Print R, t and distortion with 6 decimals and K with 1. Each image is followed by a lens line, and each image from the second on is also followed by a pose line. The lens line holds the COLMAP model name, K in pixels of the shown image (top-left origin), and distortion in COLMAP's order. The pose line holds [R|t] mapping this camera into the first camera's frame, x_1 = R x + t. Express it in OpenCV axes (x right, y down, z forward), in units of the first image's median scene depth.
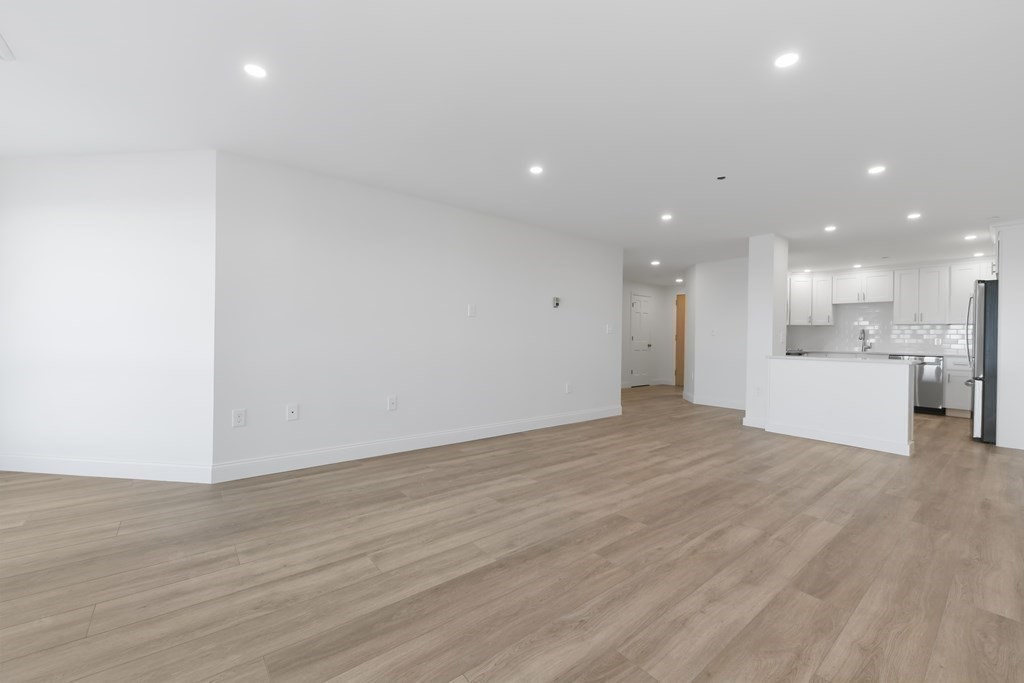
lens RADIAL K [[414.2, 0, 509.7], [0, 414.2, 339.2], [0, 0, 1]] dist [-0.002954, 0.000343]
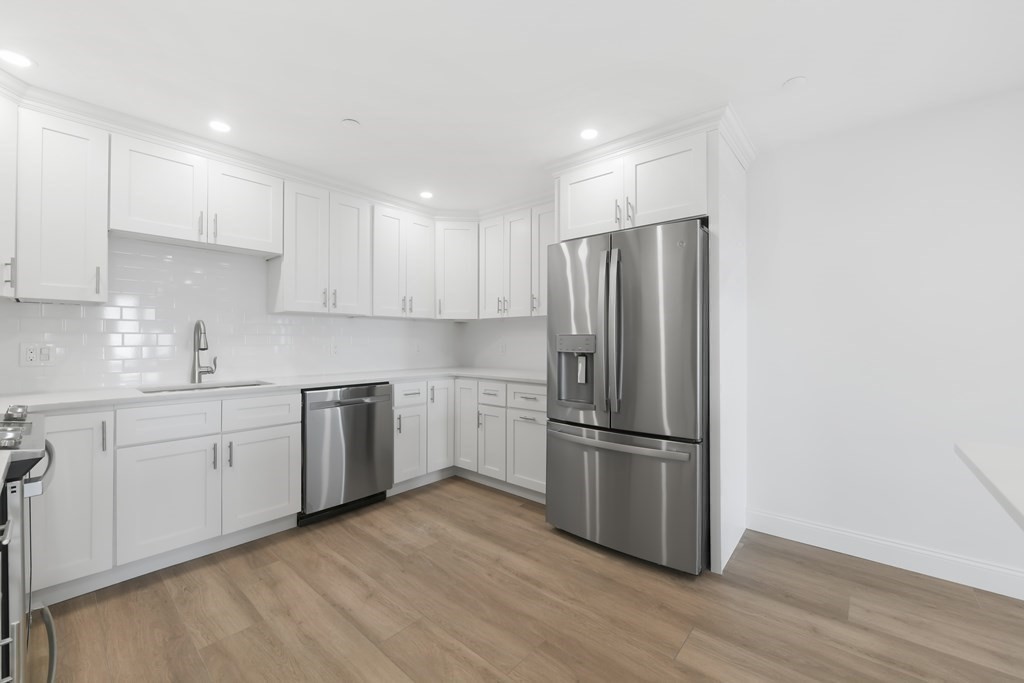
lens RADIAL K [[414.2, 0, 528.6], [0, 414.2, 339.0], [0, 0, 1]] dist [-0.002954, 0.000343]
pose [[-0.197858, -0.013348, 0.980140, 1.082053], [-0.001897, 0.999911, 0.013234, -0.032517], [-0.980229, 0.000760, -0.197866, 1.896962]]
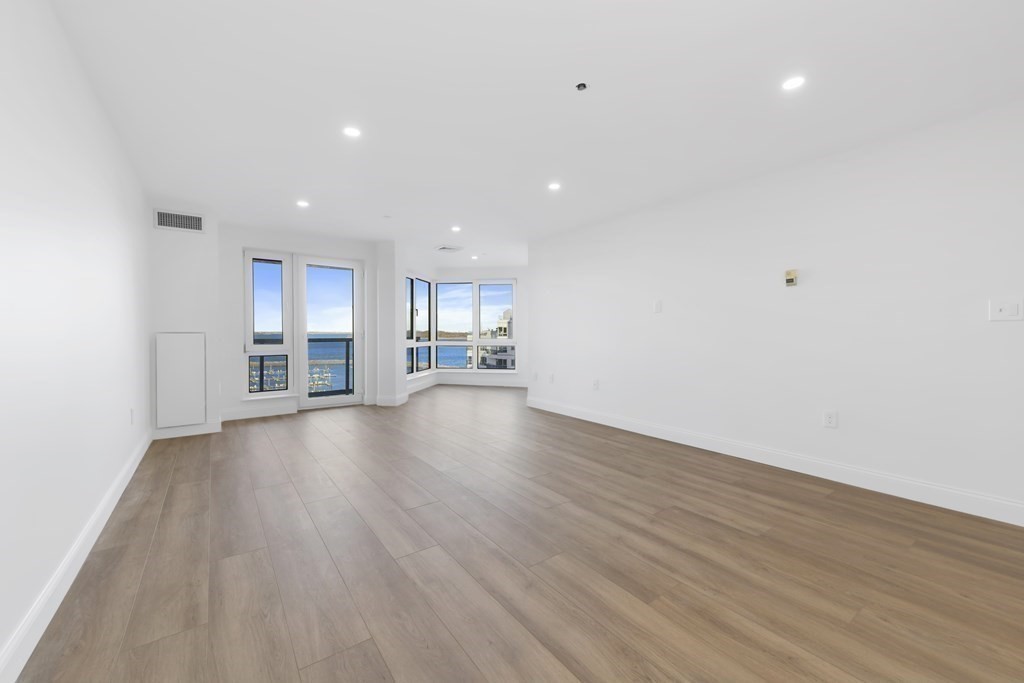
lens RADIAL K [[414.2, 0, 520.5], [0, 414.2, 346.4], [0, 0, 1]] dist [-0.002954, 0.000343]
pose [[-0.041342, 0.016763, -0.999004, 1.257133], [-0.011100, 0.999790, 0.017235, 0.020546], [0.999083, 0.011801, -0.041147, 1.003721]]
